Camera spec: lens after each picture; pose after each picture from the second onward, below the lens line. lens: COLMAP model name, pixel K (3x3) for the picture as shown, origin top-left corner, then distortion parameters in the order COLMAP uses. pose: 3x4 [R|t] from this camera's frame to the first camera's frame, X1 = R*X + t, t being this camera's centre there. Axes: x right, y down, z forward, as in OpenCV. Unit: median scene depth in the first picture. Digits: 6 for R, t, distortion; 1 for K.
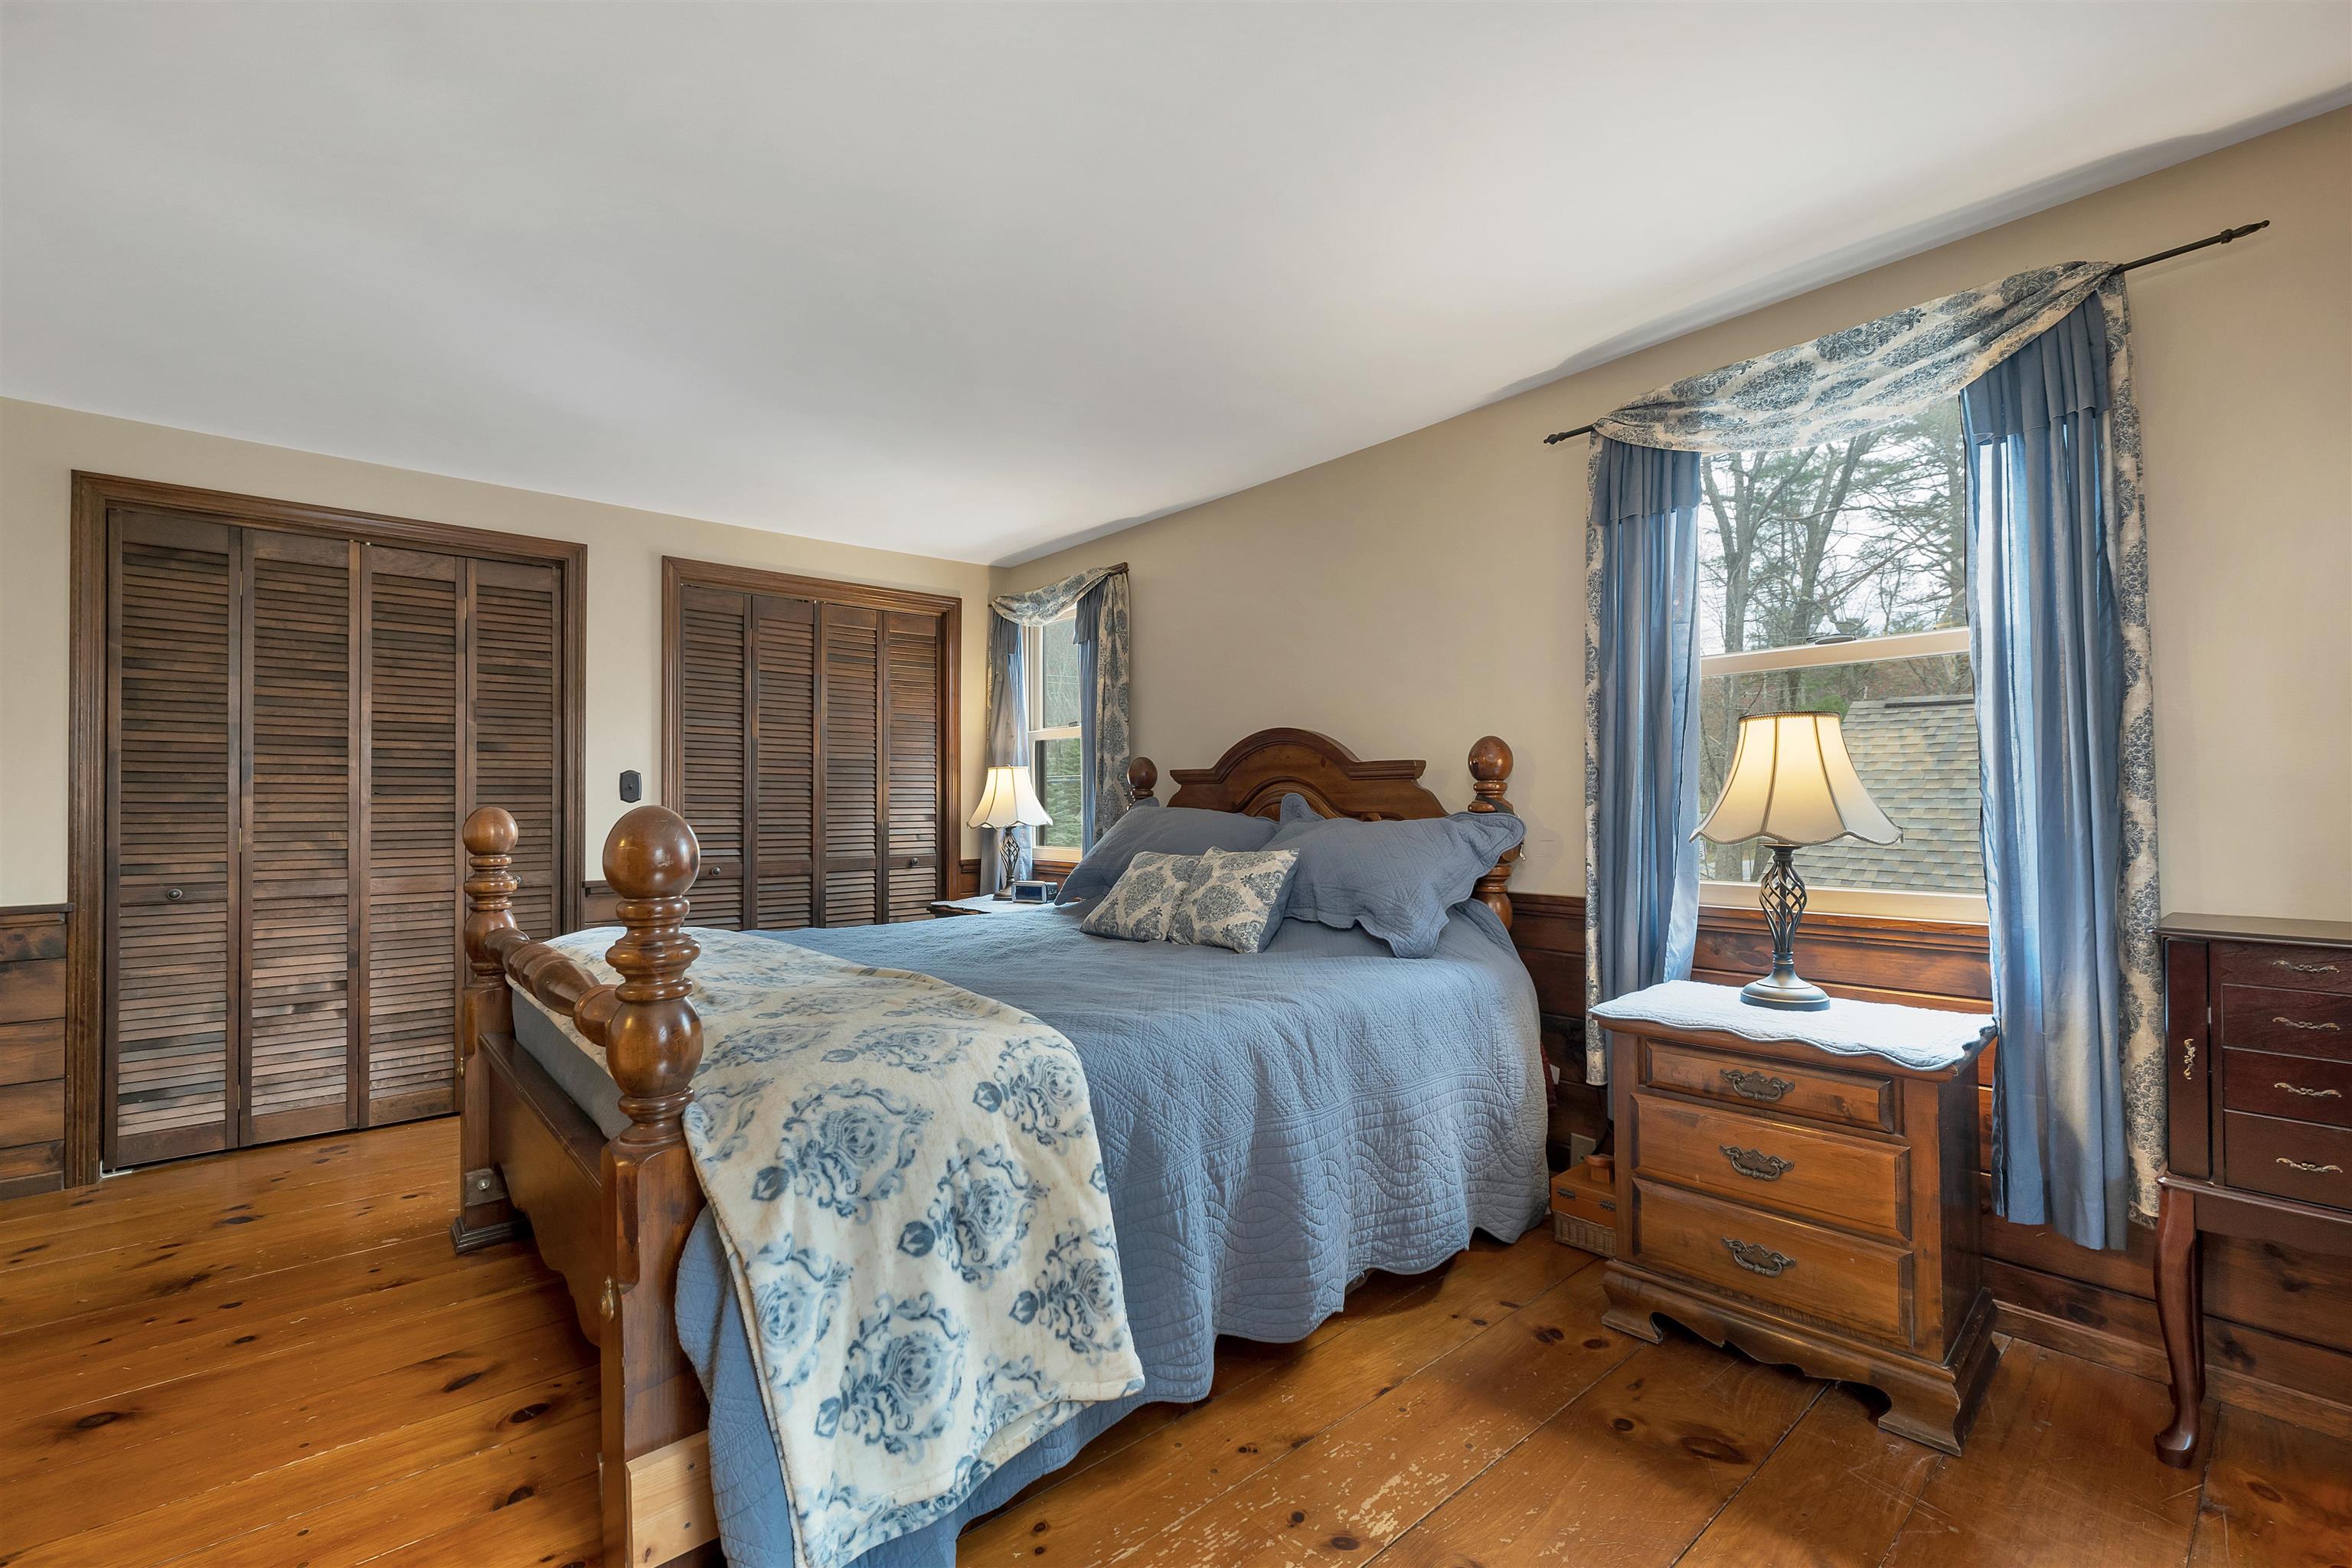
lens RADIAL K [[1002.6, 0, 1173.0], [0, 1002.6, 796.6], [0, 0, 1]] dist [0.003893, 0.000326]
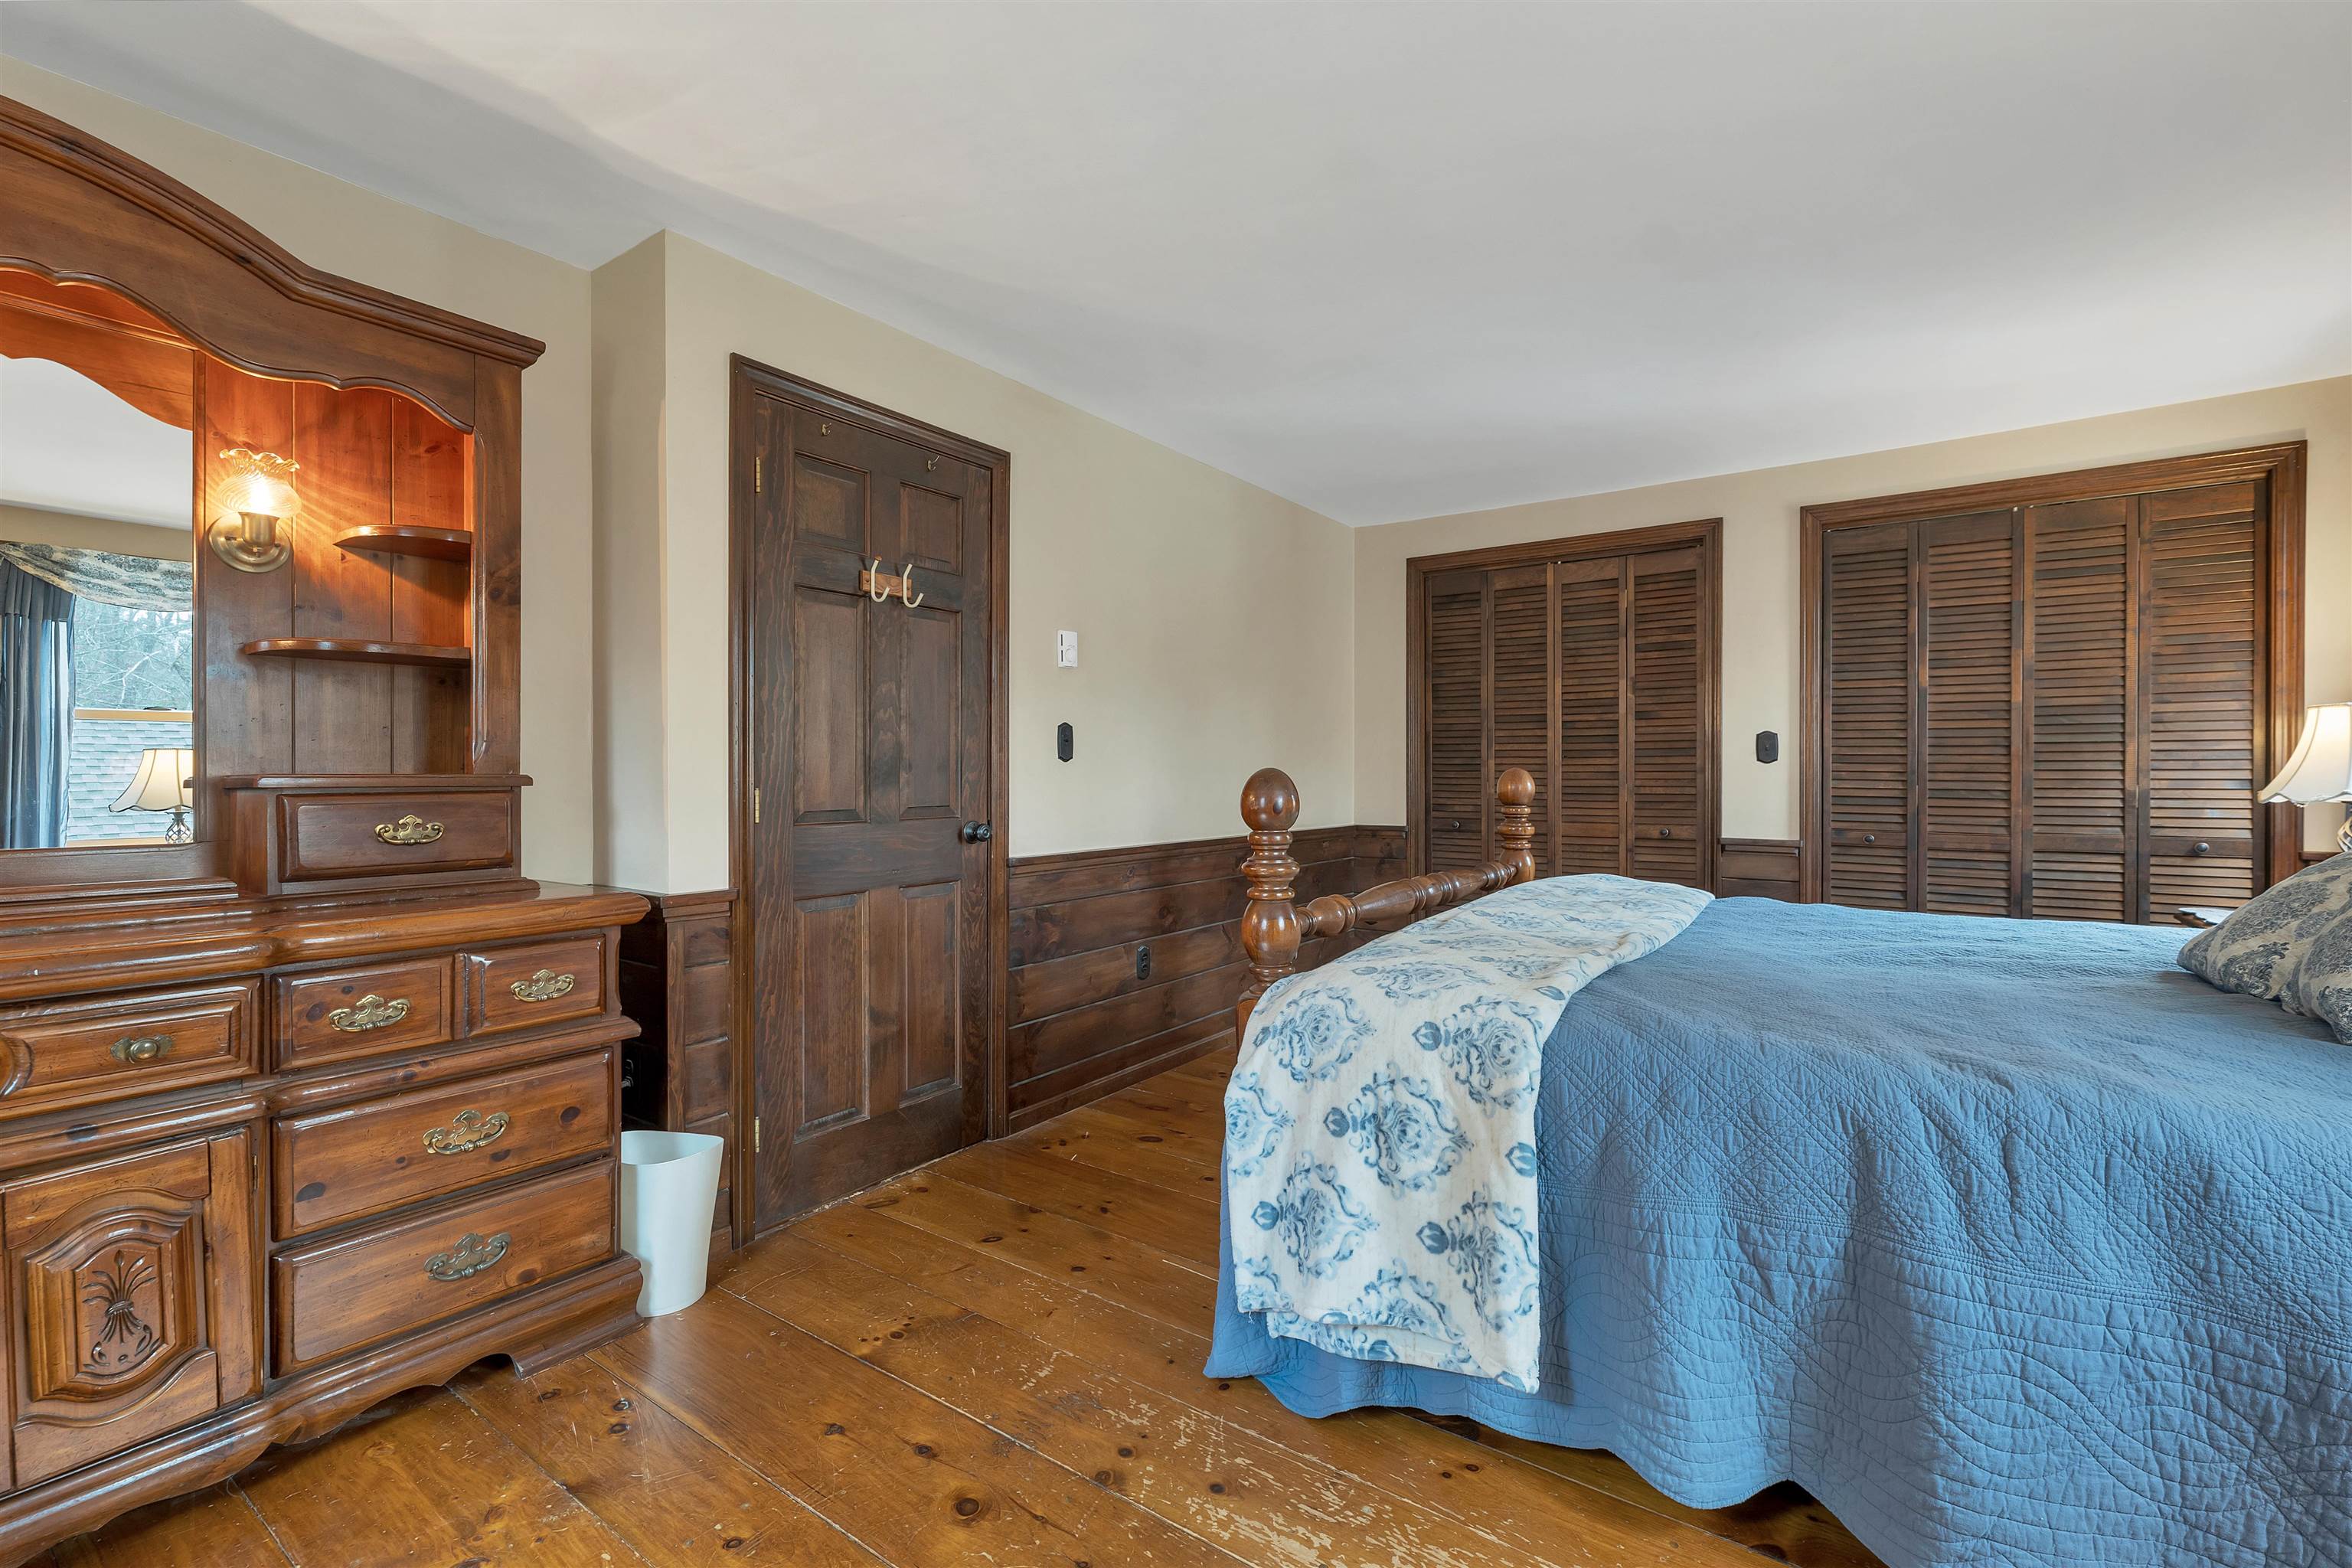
lens RADIAL K [[1041.8, 0, 1175.9], [0, 1041.8, 771.9], [0, 0, 1]] dist [0.000958, -0.000799]
pose [[0.226751, 0.006523, -0.973931, 0.713730], [0.009555, 0.999915, 0.008922, -0.000471], [0.973906, -0.011329, 0.226669, 0.399545]]
